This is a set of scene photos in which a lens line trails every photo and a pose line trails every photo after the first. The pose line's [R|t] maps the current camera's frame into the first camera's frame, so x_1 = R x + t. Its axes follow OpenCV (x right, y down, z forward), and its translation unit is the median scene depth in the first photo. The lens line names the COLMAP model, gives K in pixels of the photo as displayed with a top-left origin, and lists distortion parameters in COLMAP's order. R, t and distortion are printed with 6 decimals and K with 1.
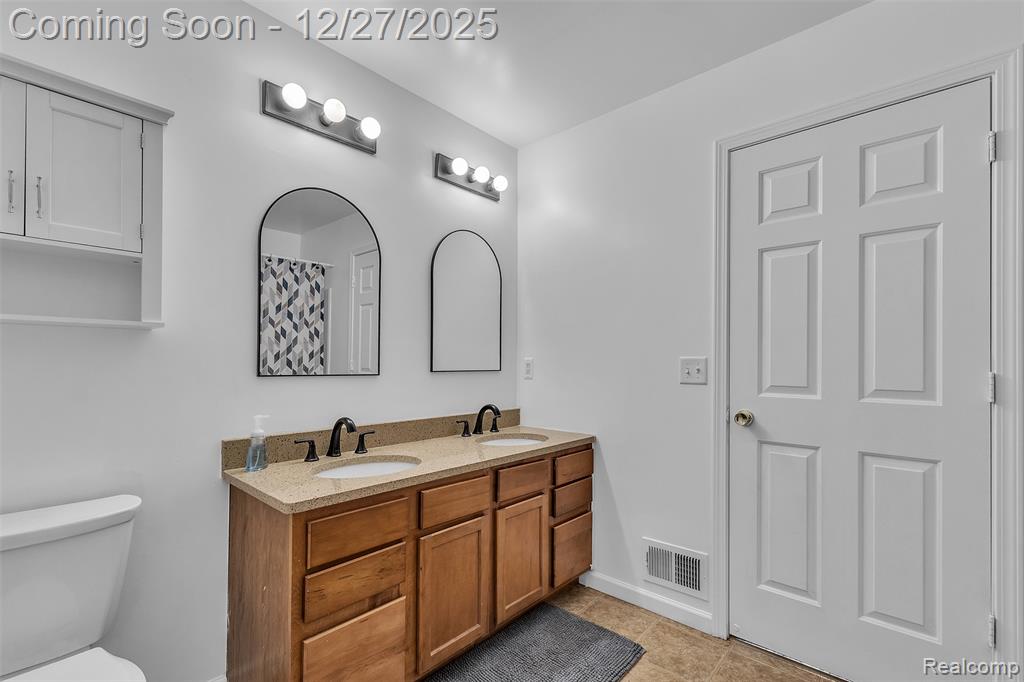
lens RADIAL K [[441.0, 0, 530.2], [0, 441.0, 353.8], [0, 0, 1]] dist [0.003811, -0.000460]
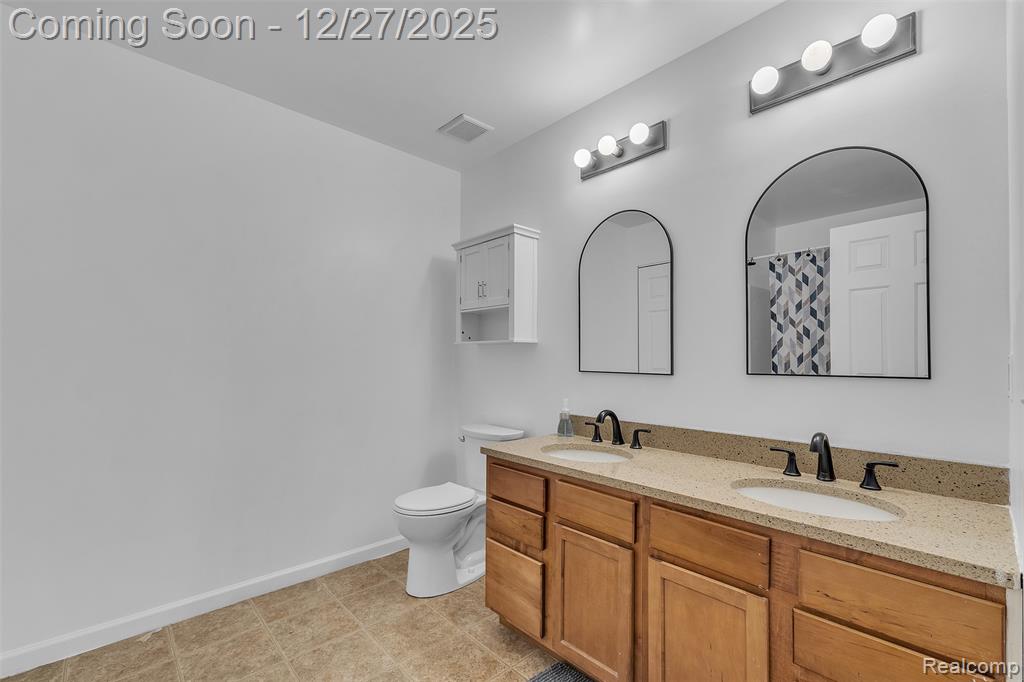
lens RADIAL K [[441.0, 0, 505.0], [0, 441.0, 345.3], [0, 0, 1]] dist [0.003811, -0.000460]
pose [[-0.101991, -0.042028, -0.993897, 0.709348], [0.007011, 0.999052, -0.042965, 0.021635], [0.994761, -0.011350, -0.101600, 0.813277]]
